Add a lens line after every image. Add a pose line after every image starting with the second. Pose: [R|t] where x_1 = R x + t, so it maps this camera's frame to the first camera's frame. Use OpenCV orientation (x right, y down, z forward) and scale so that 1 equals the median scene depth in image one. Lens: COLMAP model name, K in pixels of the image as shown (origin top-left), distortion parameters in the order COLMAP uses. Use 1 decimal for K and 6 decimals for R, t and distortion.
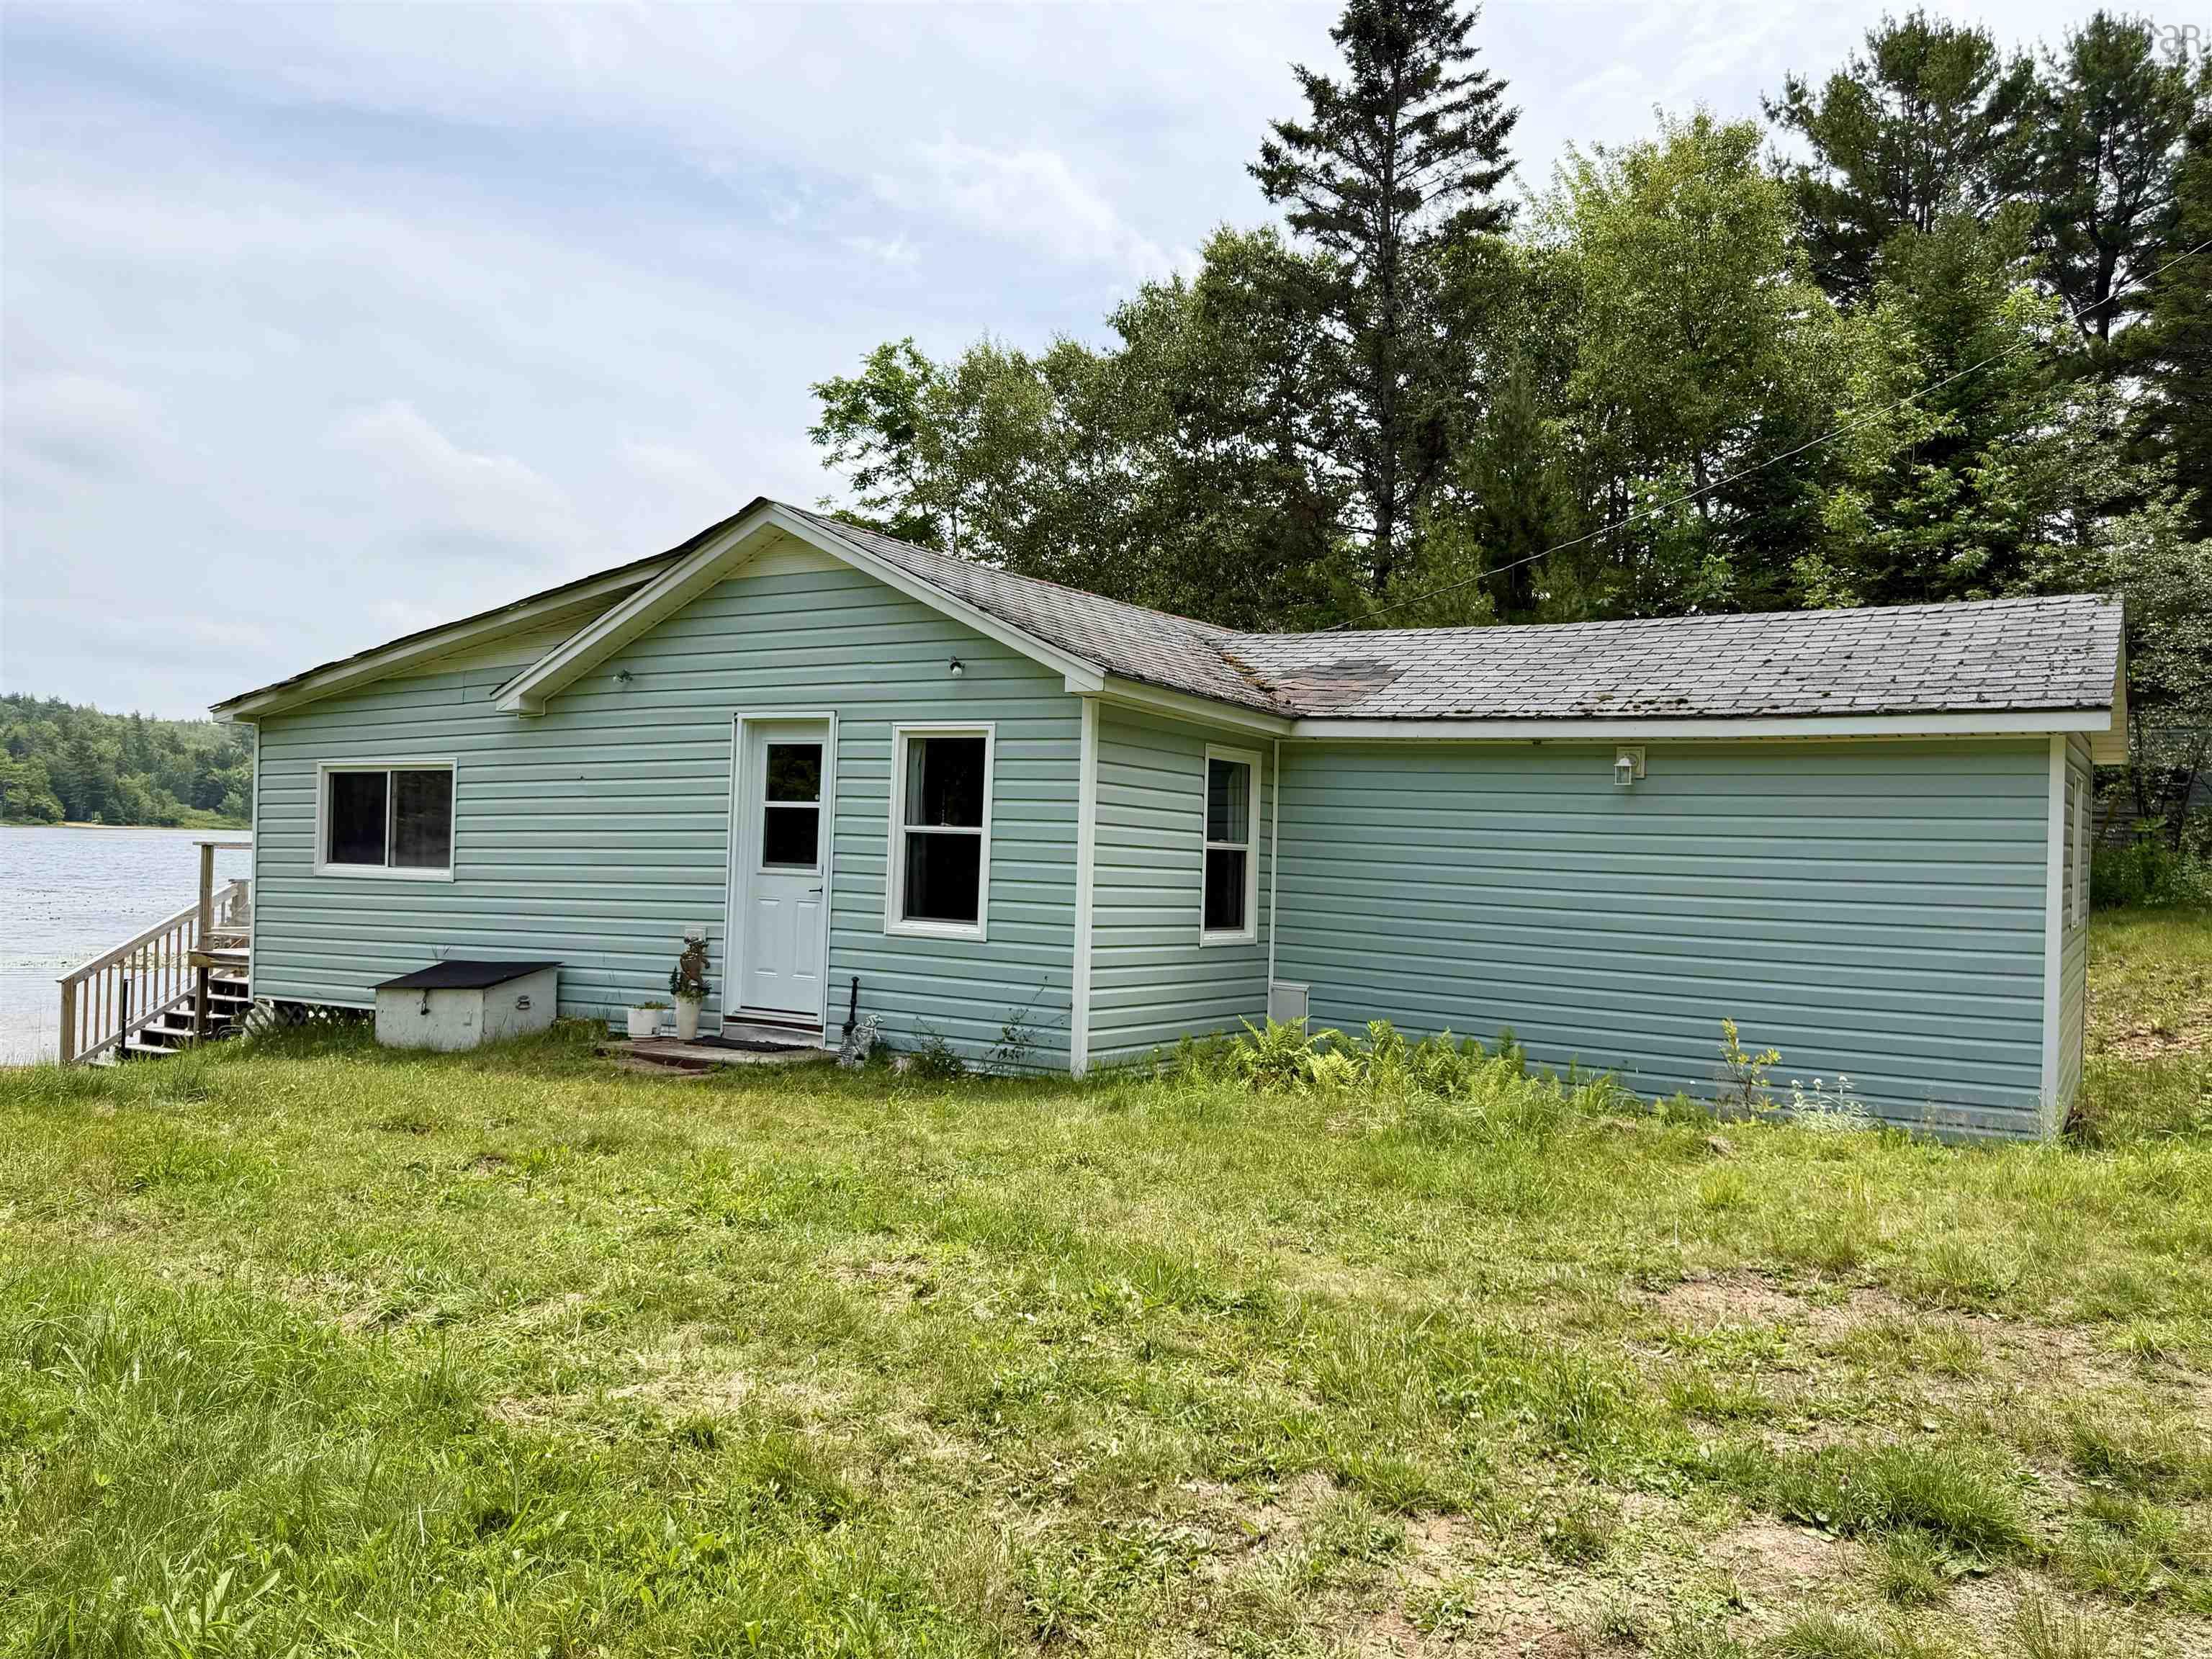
lens RADIAL K [[1602.5, 0, 1077.6], [0, 1602.5, 873.6], [0, 0, 1]] dist [0.075987, -0.055895]
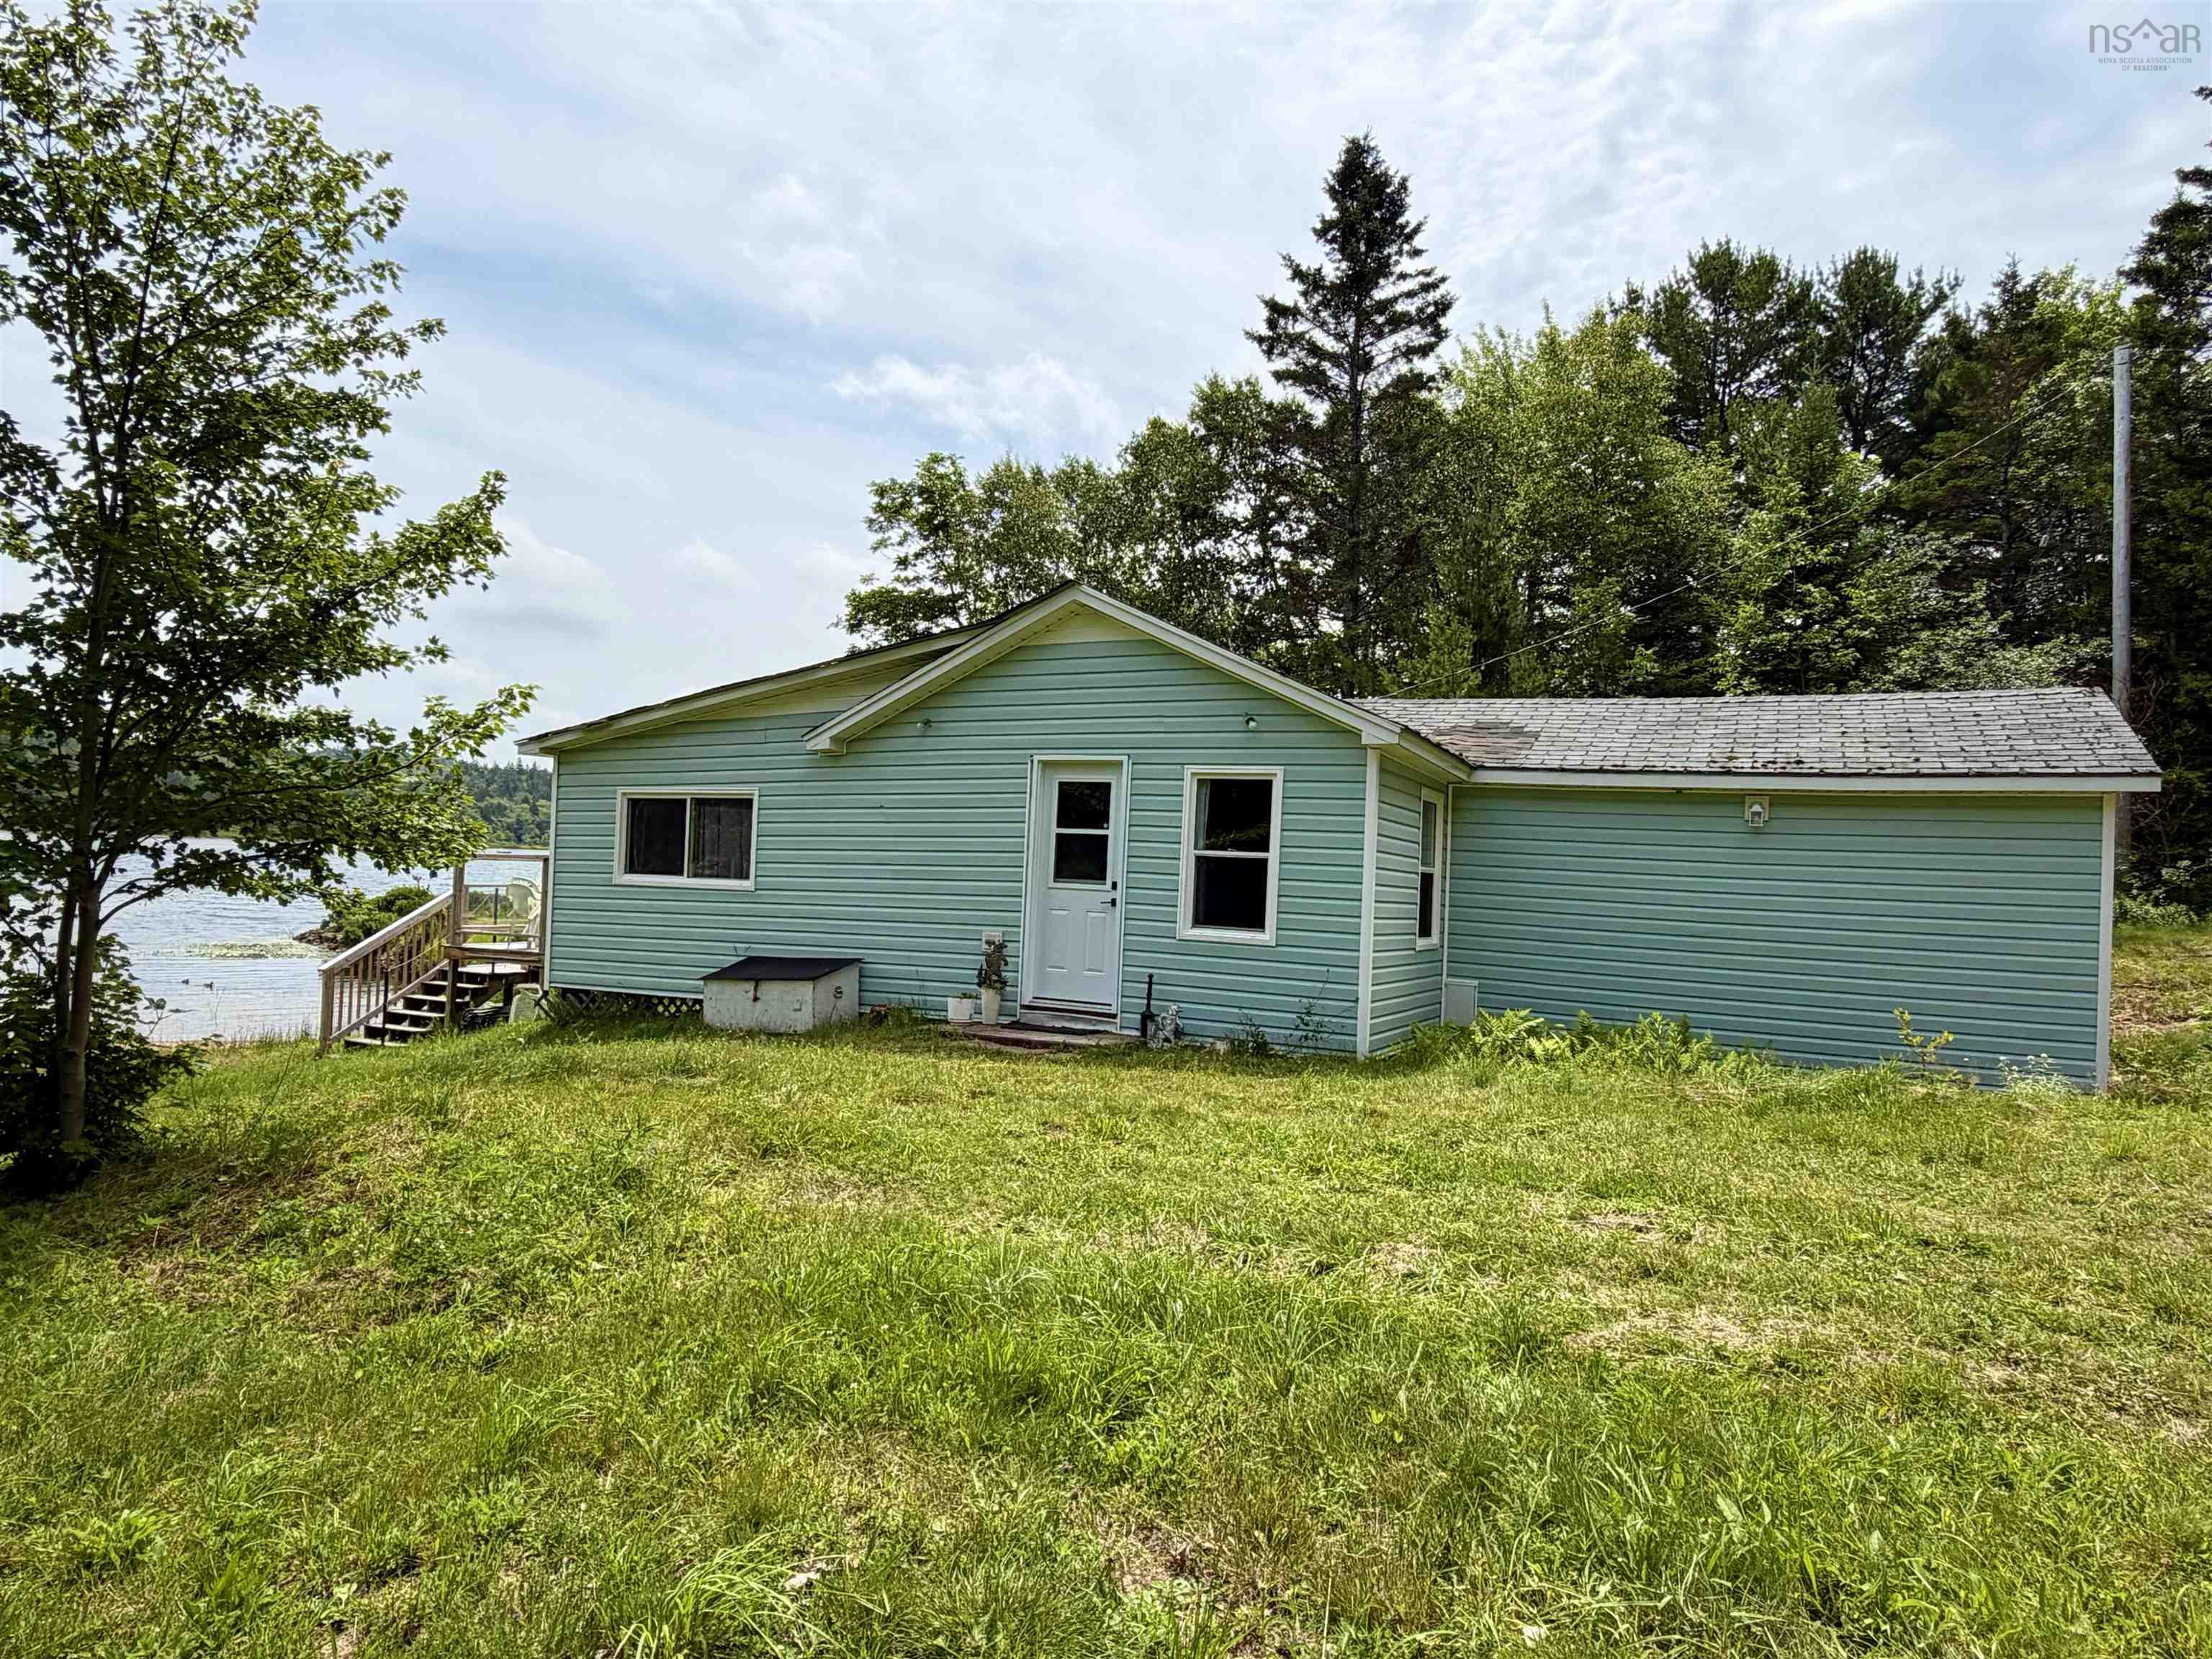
lens RADIAL K [[1295.4, 0, 1090.2], [0, 1295.4, 856.5], [0, 0, 1]] dist [0.029781, 0.006326]
pose [[0.995327, 0.013279, 0.095639, -0.214662], [-0.011218, 0.999694, -0.022059, -0.001664], [-0.095903, 0.020883, 0.995172, 0.015855]]
